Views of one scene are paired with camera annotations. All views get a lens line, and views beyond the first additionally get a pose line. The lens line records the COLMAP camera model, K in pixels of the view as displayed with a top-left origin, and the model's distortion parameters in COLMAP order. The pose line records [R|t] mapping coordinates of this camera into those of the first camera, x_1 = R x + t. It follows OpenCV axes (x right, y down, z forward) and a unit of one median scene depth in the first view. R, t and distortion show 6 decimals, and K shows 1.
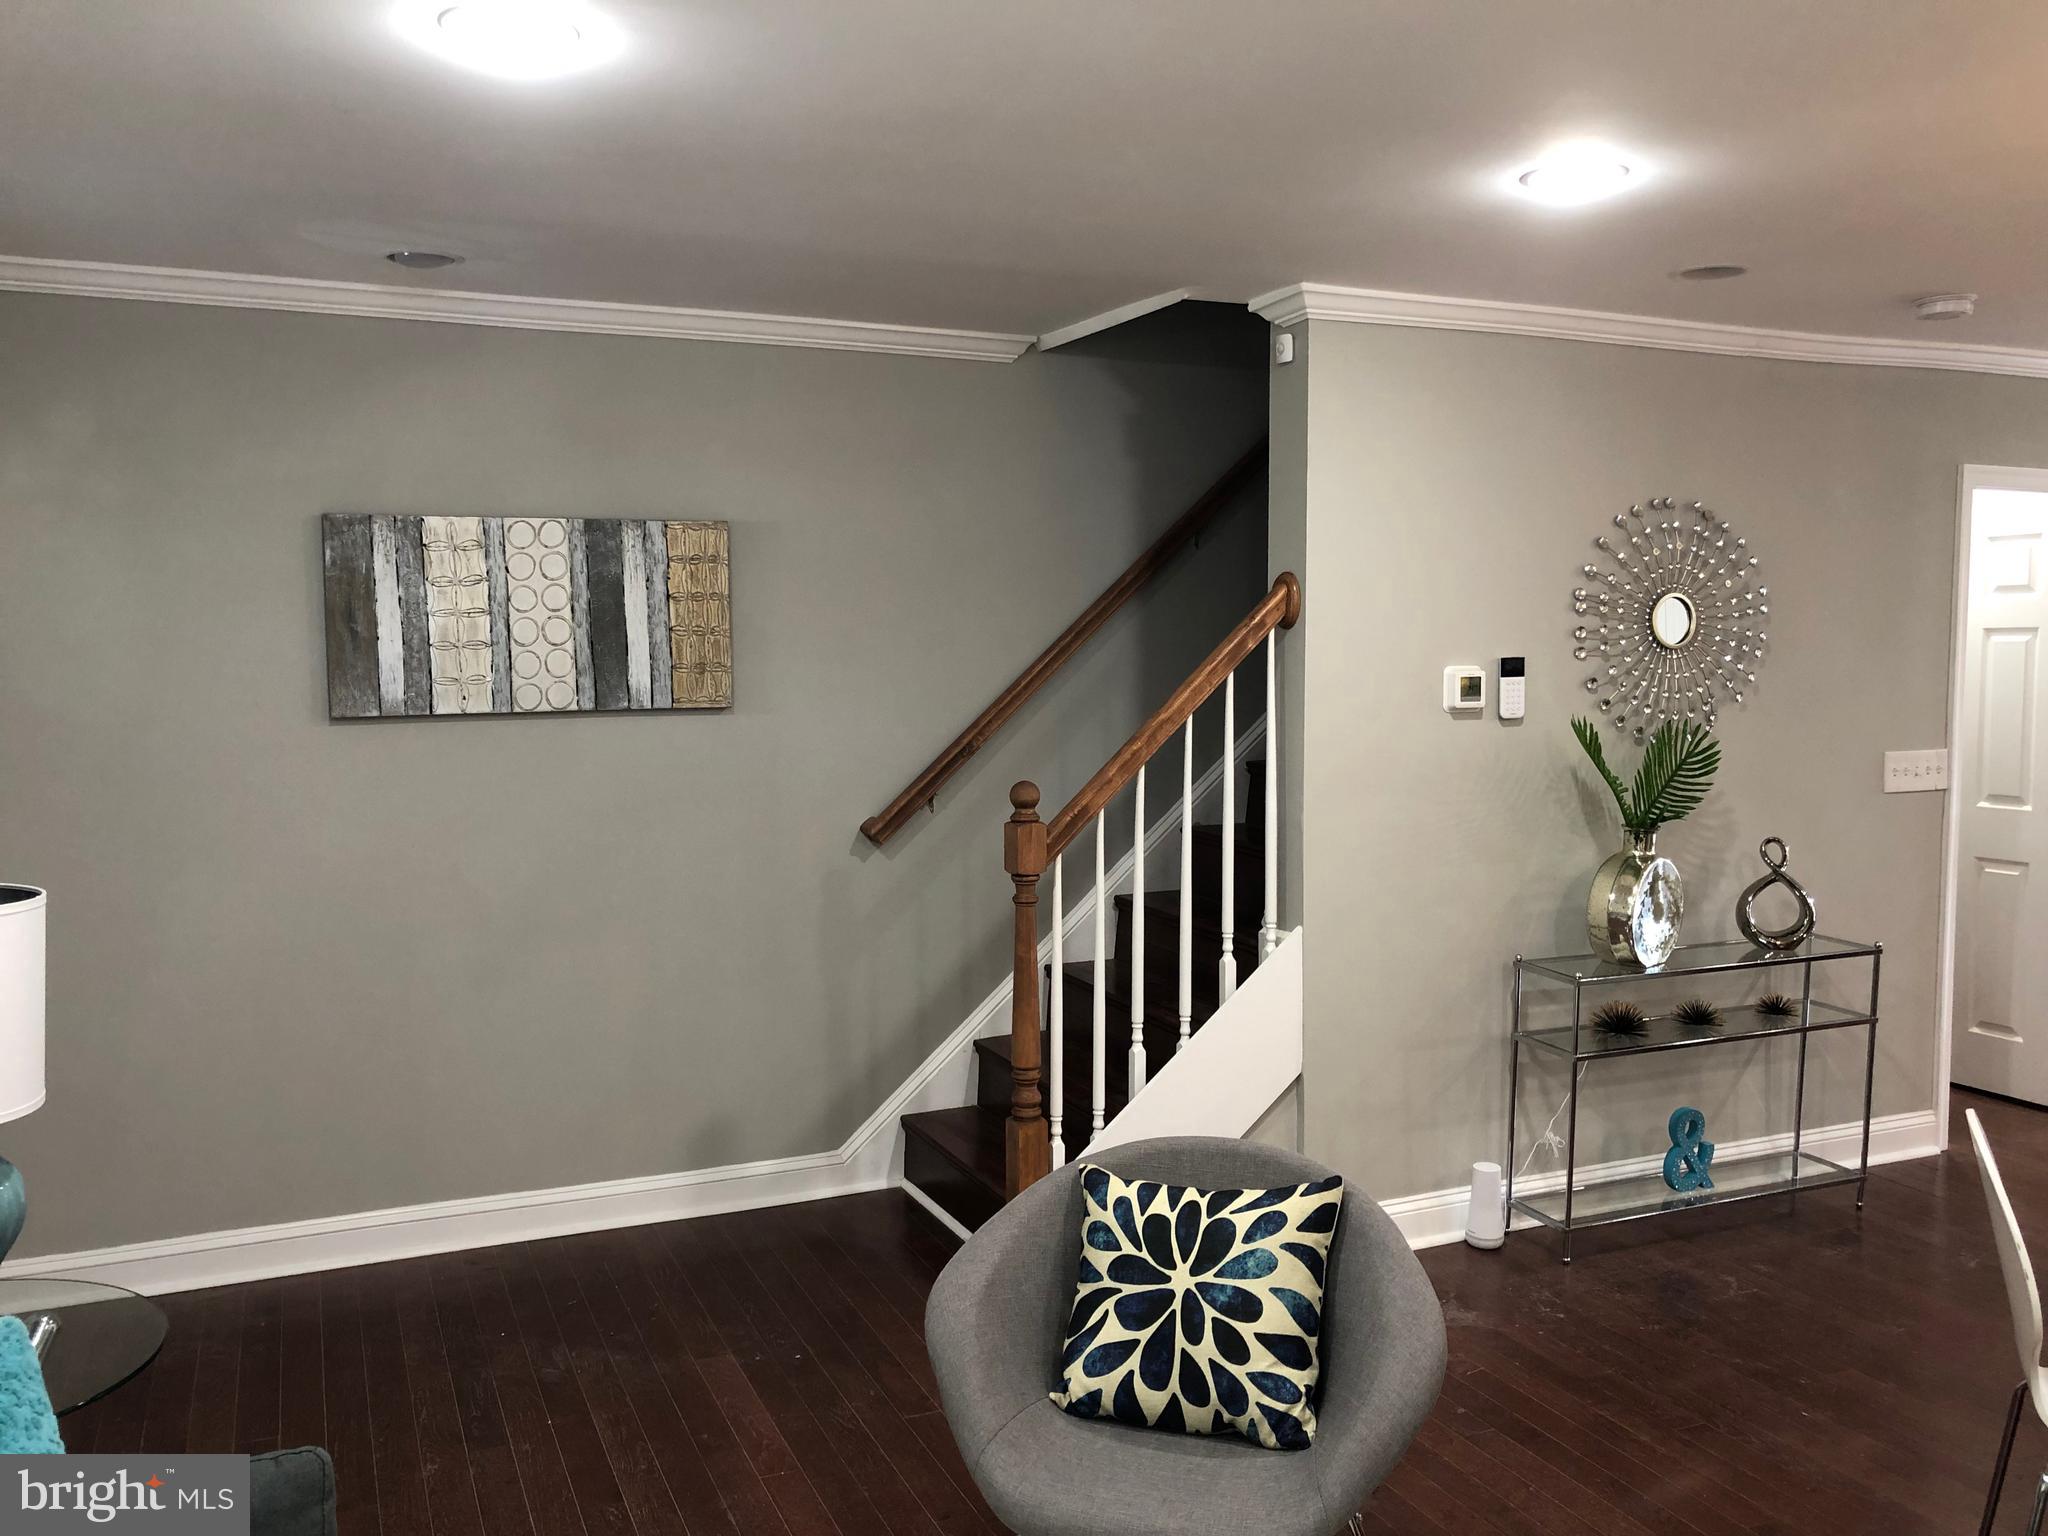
lens RADIAL K [[1658.0, 0, 997.5], [0, 1658.0, 770.7], [0, 0, 1]] dist [-0.002754, 0.010087]
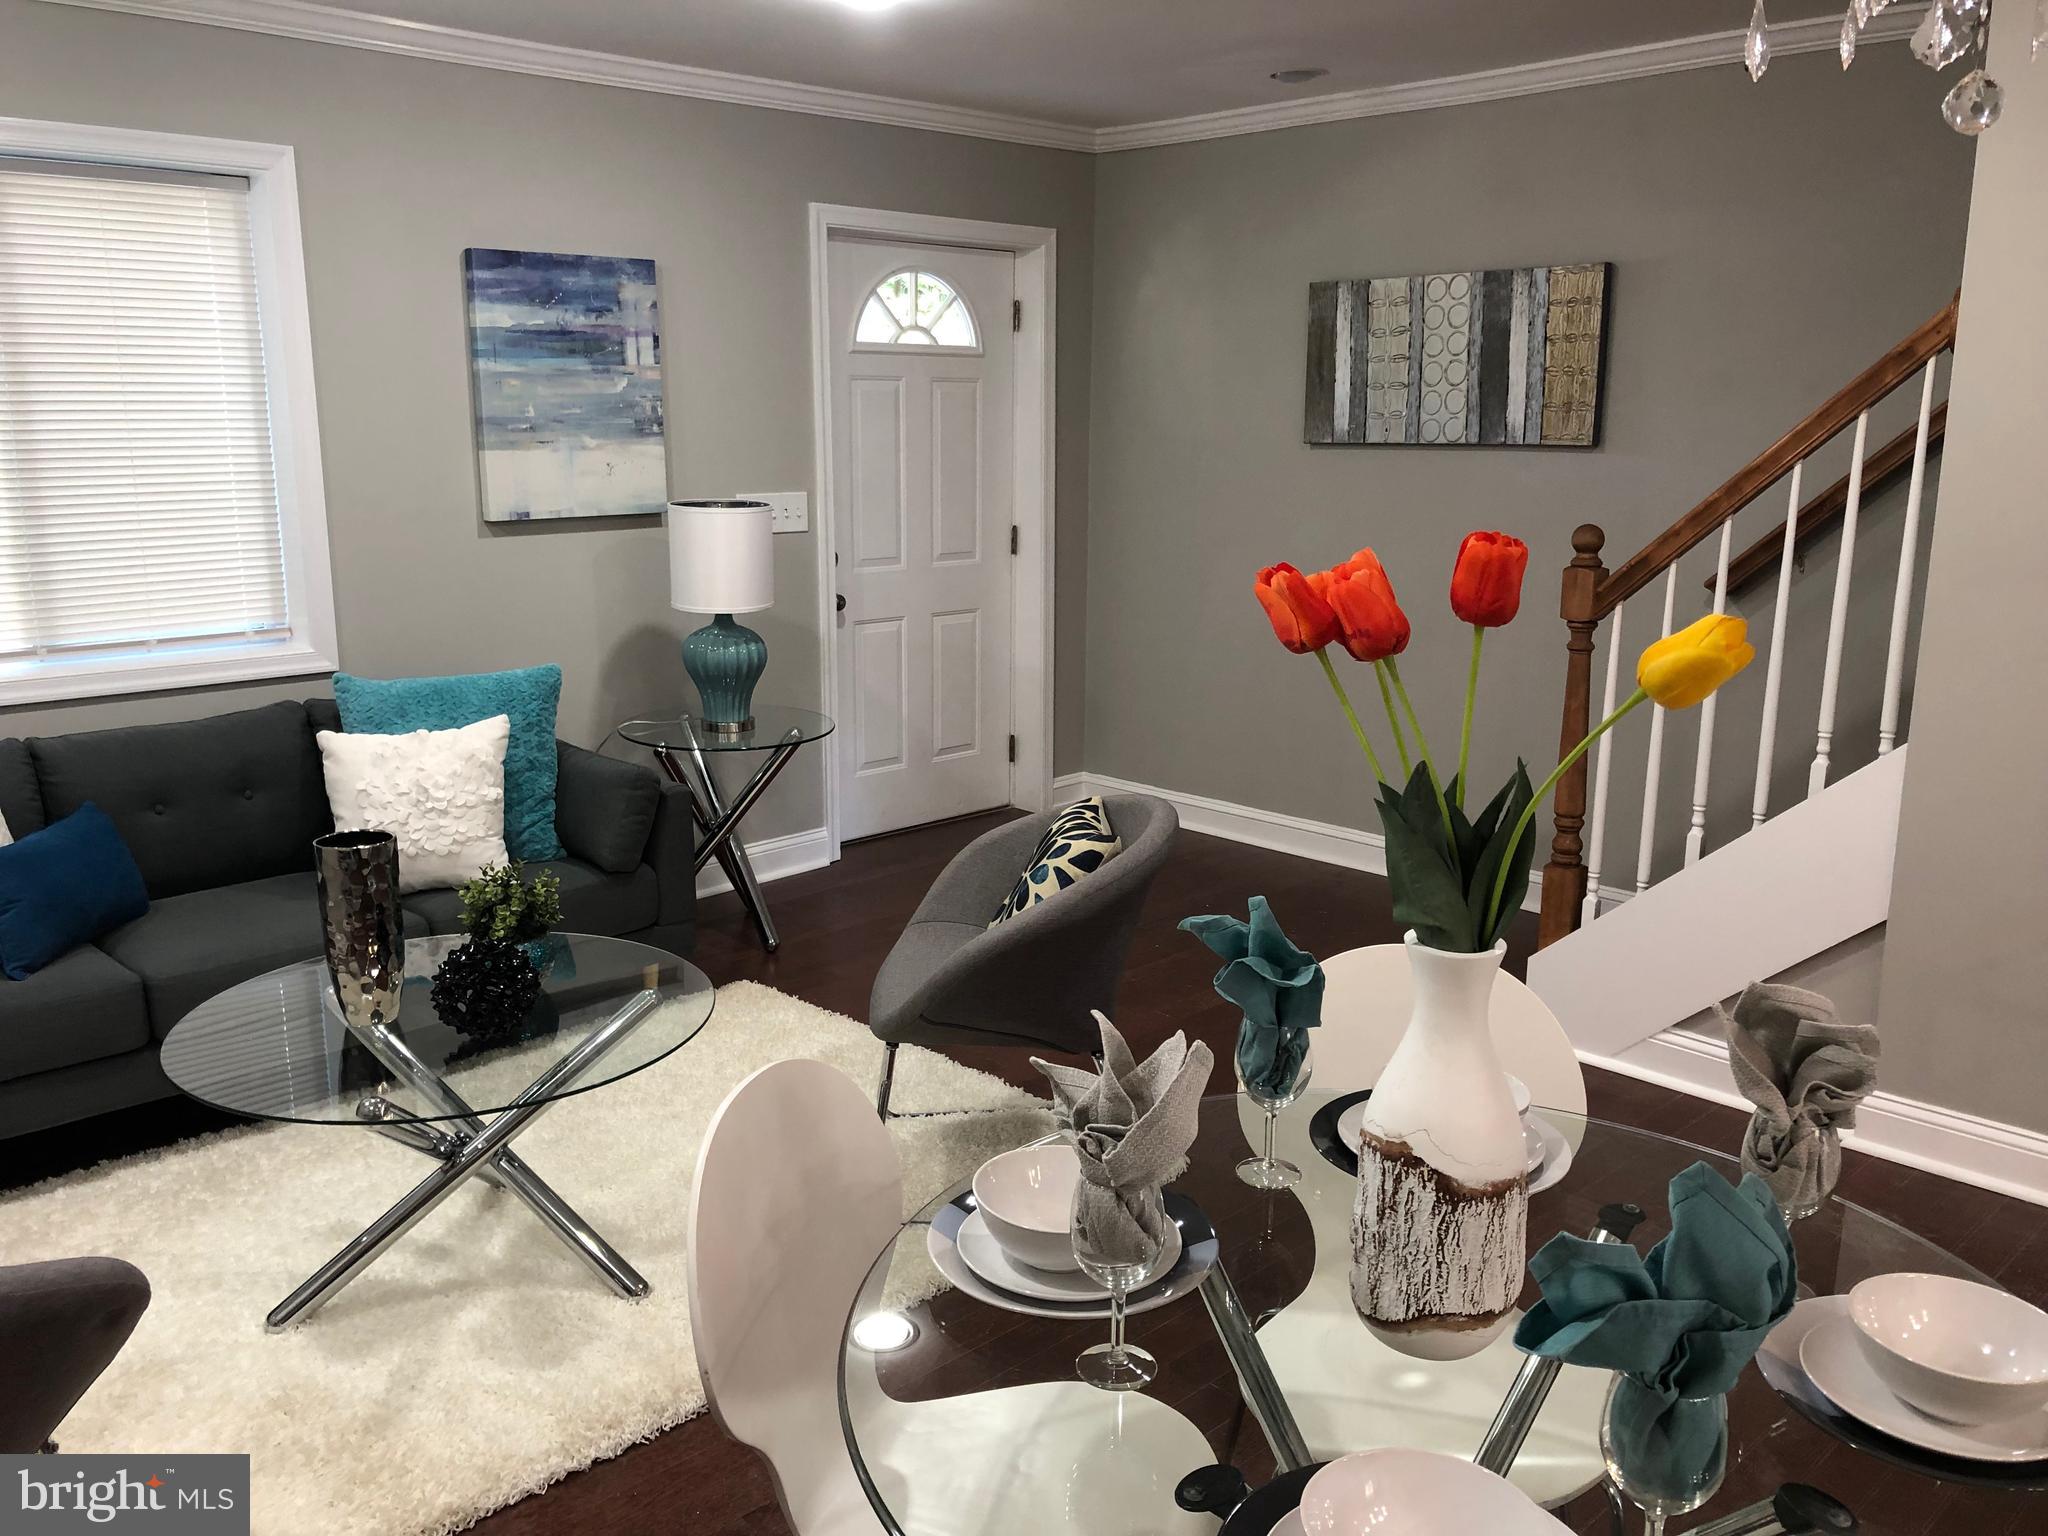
lens RADIAL K [[1668.4, 0, 1024.0], [0, 1668.4, 768.0], [0, 0, 1]] dist [0.027047, -0.036443]
pose [[0.346389, 0.205560, -0.915292, 0.741859], [-0.071307, 0.978643, 0.192802, -0.017727], [0.935377, -0.001518, 0.353650, 0.298238]]
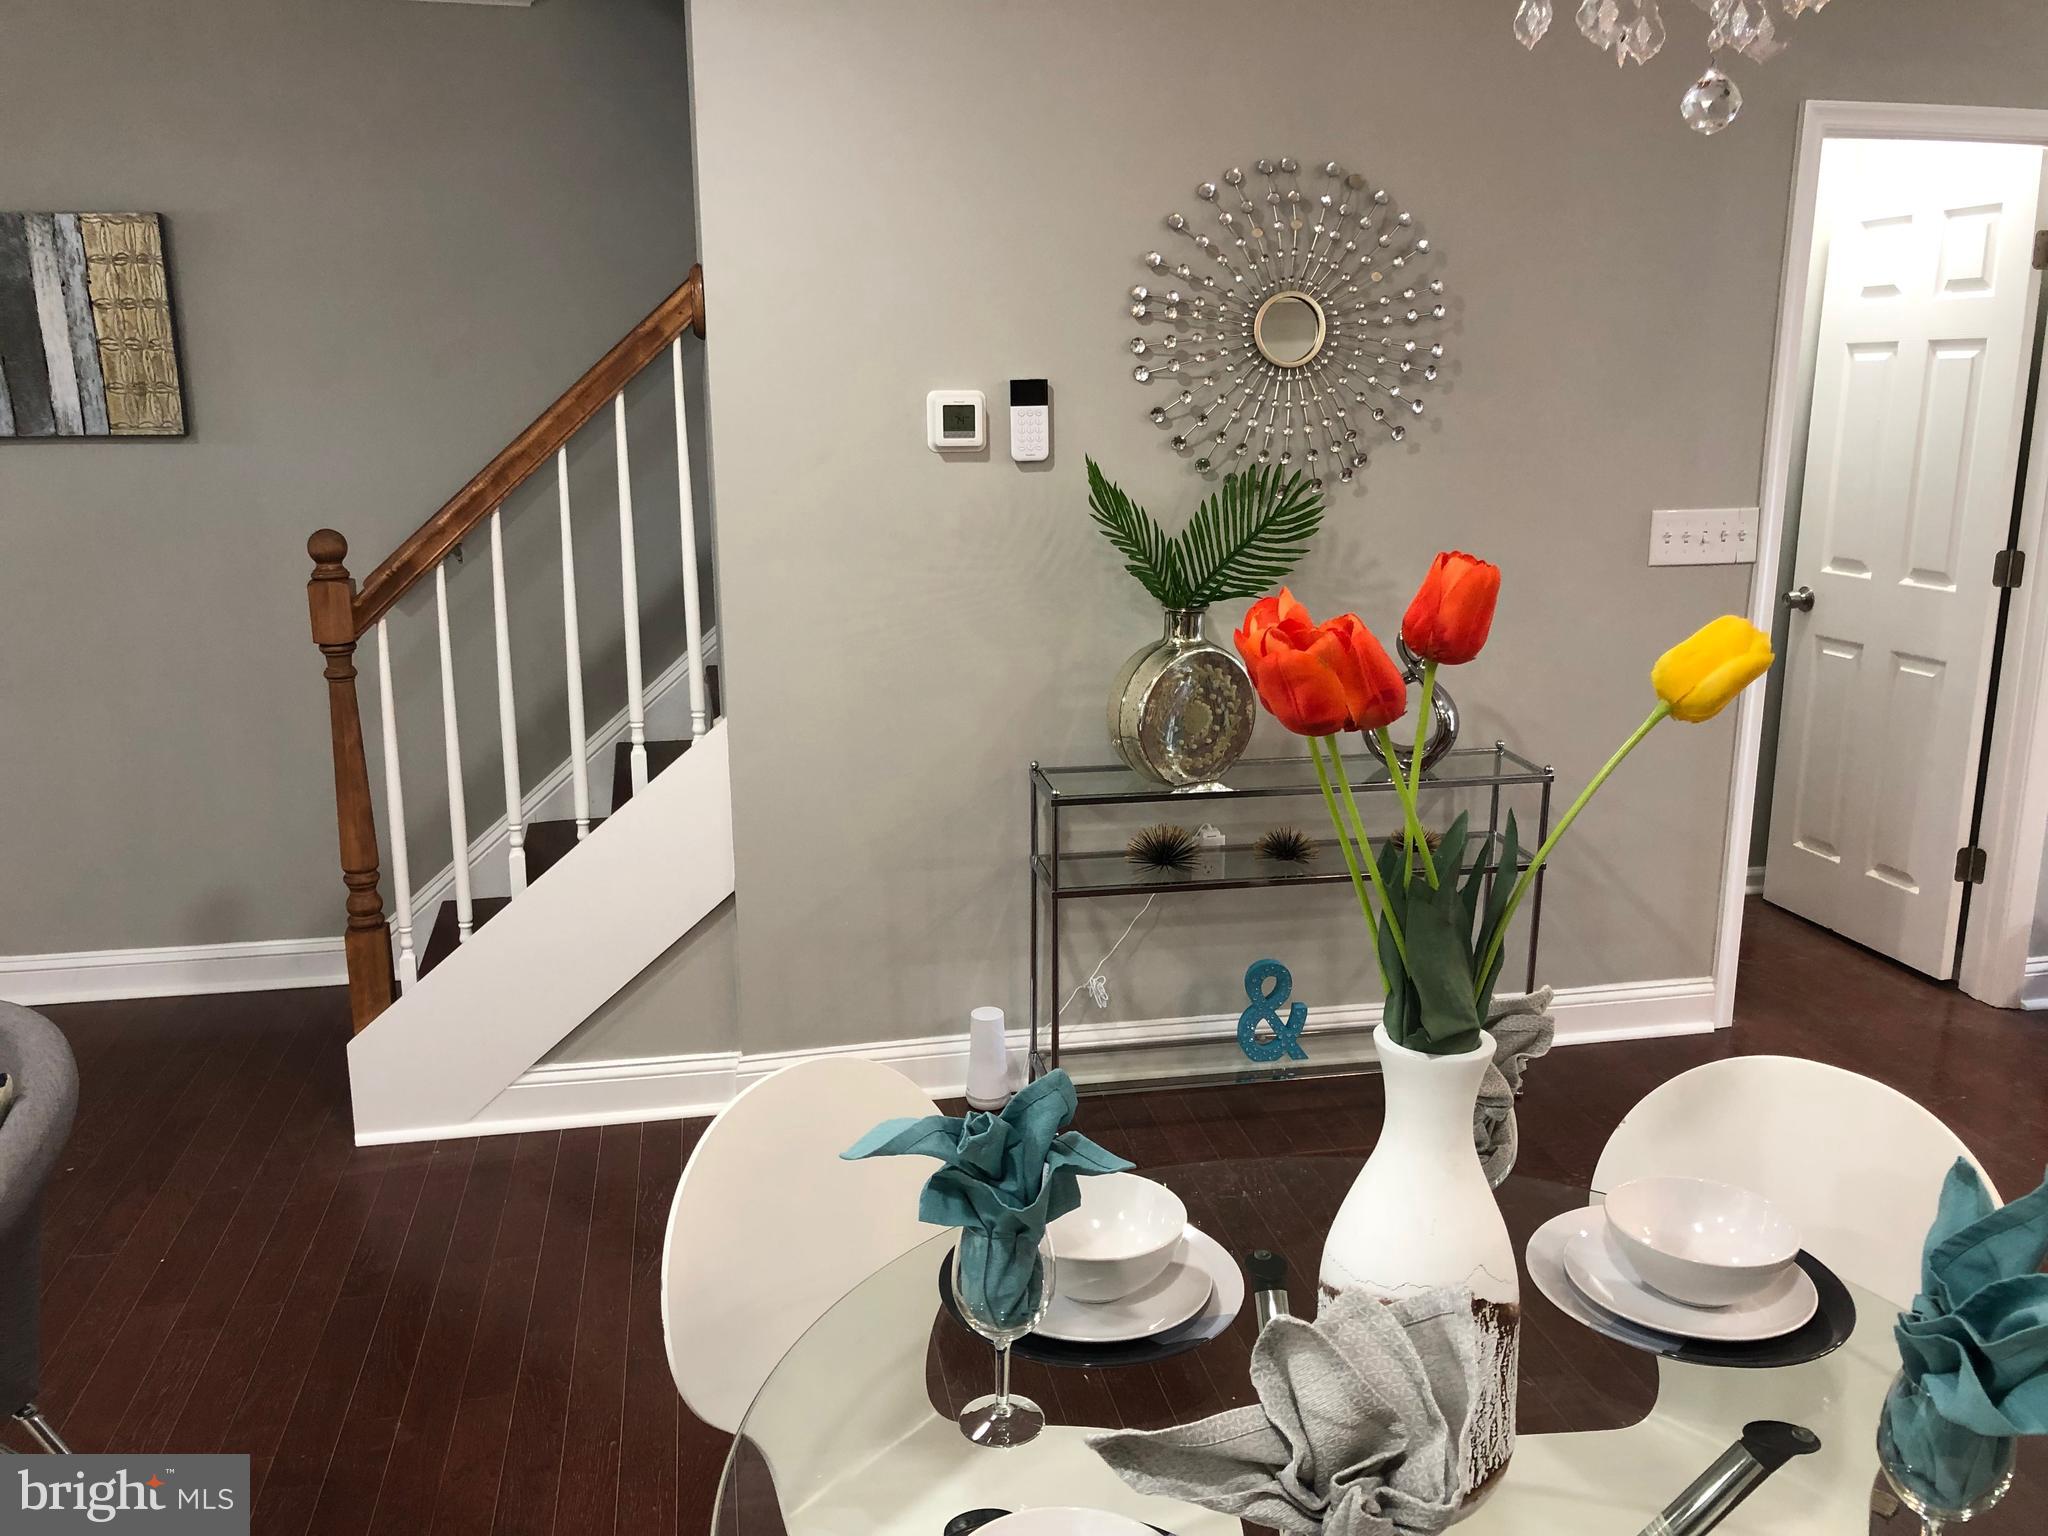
lens RADIAL K [[1668.4, 0, 1024.0], [0, 1668.4, 768.0], [0, 0, 1]] dist [0.027047, -0.036443]
pose [[0.976885, 0.050796, -0.207641, 0.475264], [-0.017212, 0.986894, 0.160452, -0.014629], [0.213069, -0.153169, 0.964956, 0.221291]]
